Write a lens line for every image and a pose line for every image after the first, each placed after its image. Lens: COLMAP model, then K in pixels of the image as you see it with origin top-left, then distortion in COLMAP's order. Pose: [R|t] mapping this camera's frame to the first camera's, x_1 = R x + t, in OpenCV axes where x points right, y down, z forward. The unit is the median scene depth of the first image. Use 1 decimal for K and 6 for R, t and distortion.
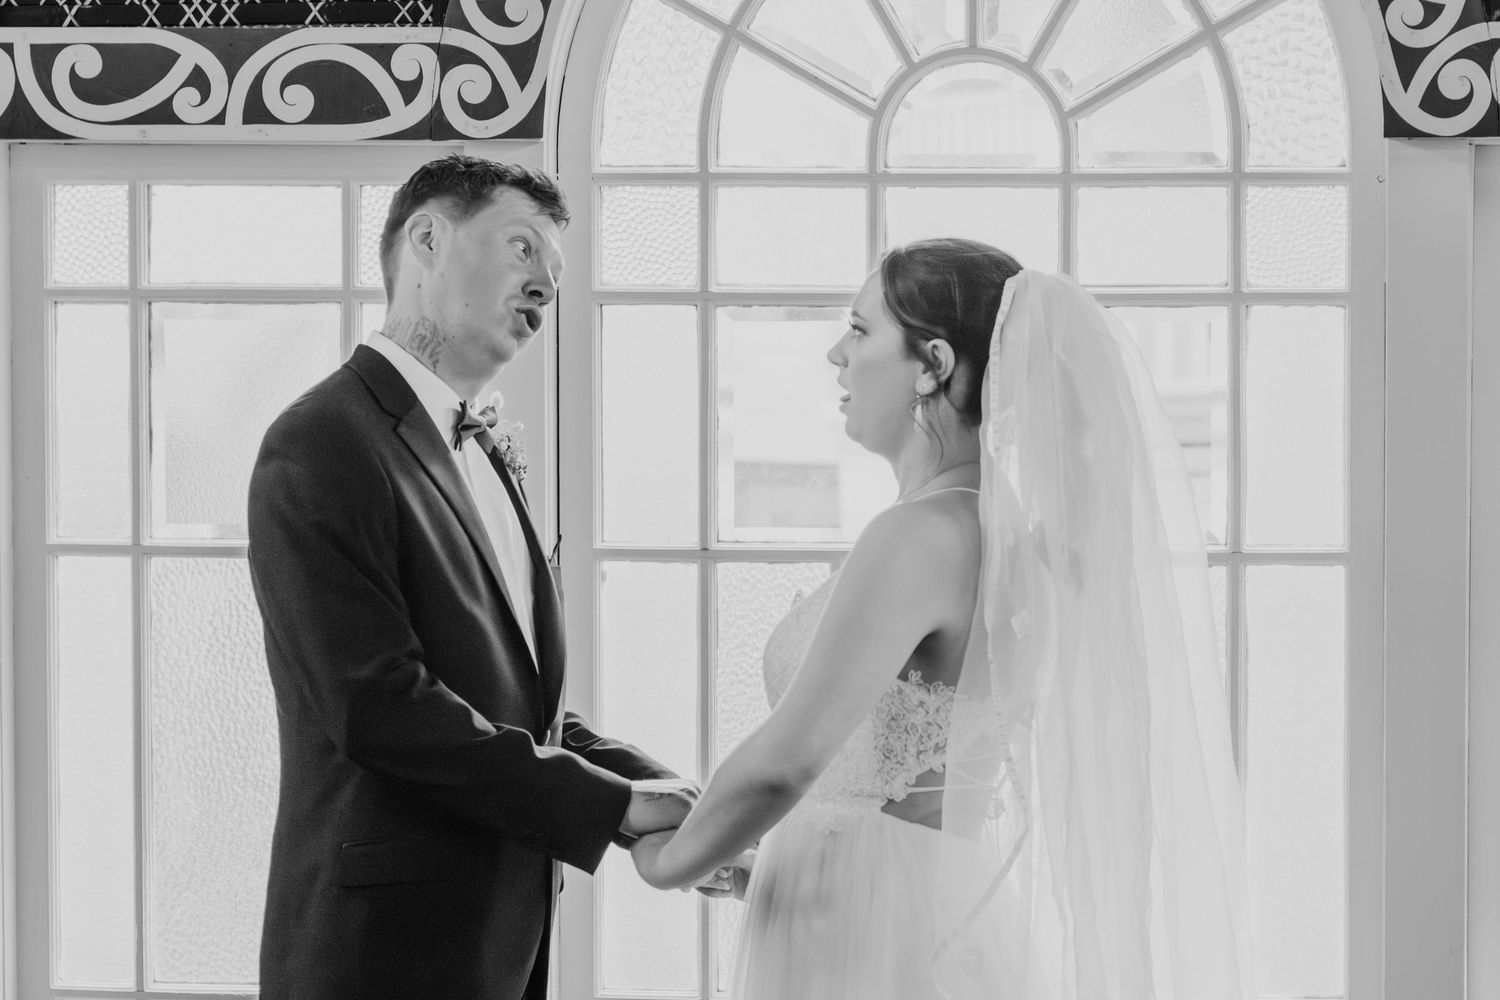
lens RADIAL K [[5636.8, 0, 751.3], [0, 5636.8, 317.8], [0, 0, 1]] dist [-0.031503, 0.000000]
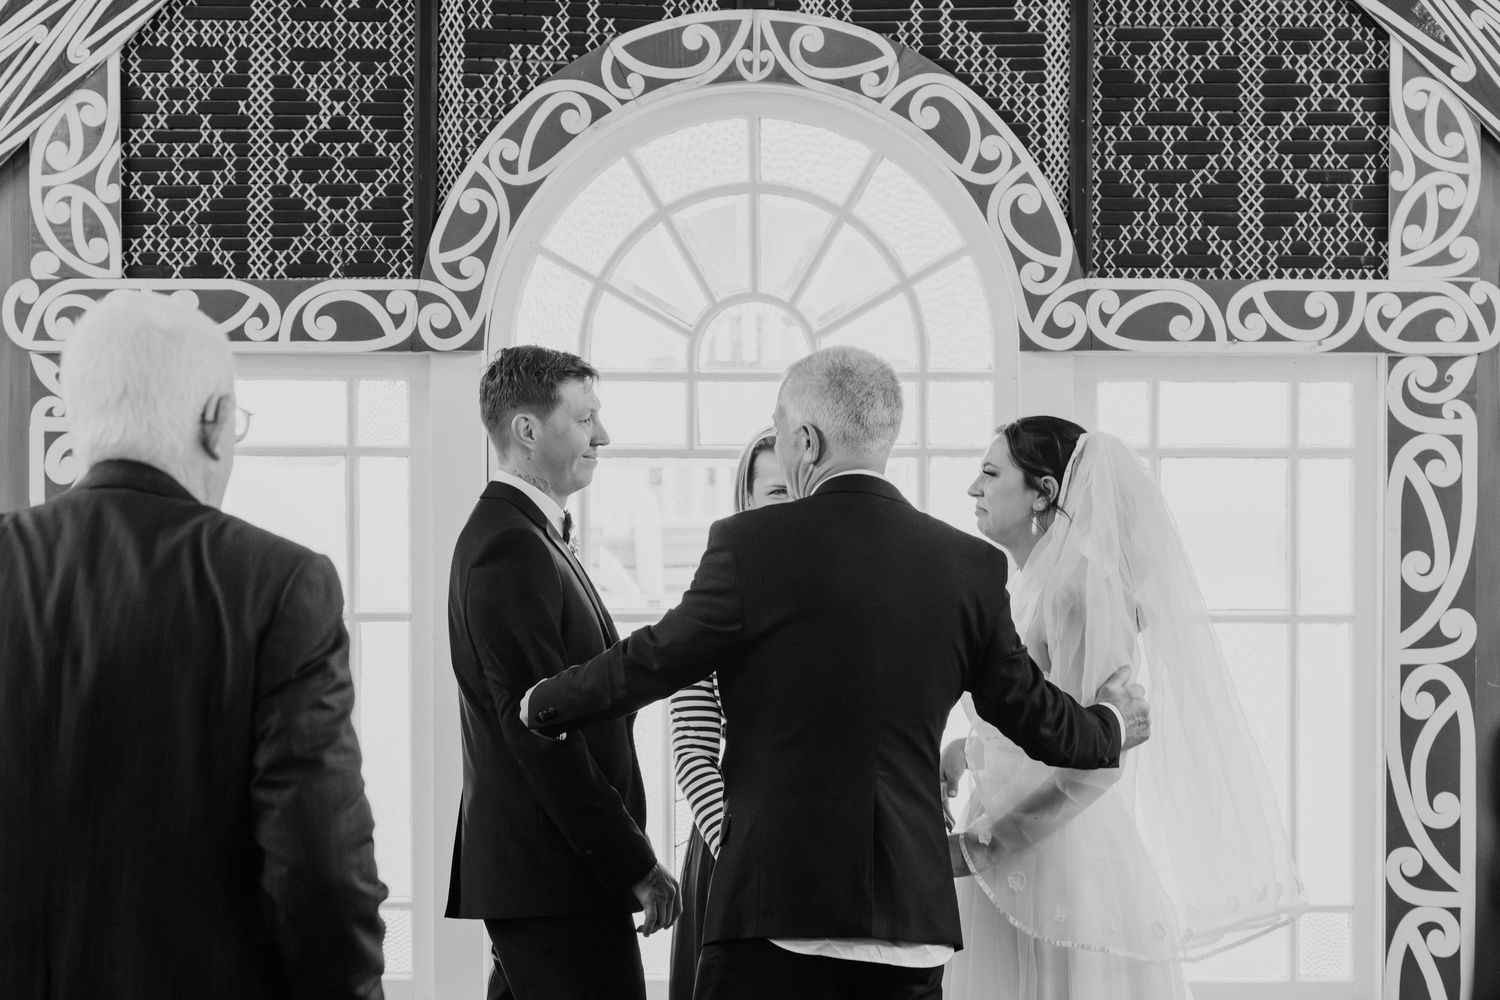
lens RADIAL K [[5636.8, 0, 581.2], [0, 5636.8, 456.9], [0, 0, 1]] dist [-0.031503, 0.000000]
pose [[0.996190, -0.000684, 0.087212, -0.146004], [0.001272, 0.999977, -0.006685, 0.008094], [-0.087205, 0.006771, 0.996167, -0.558663]]
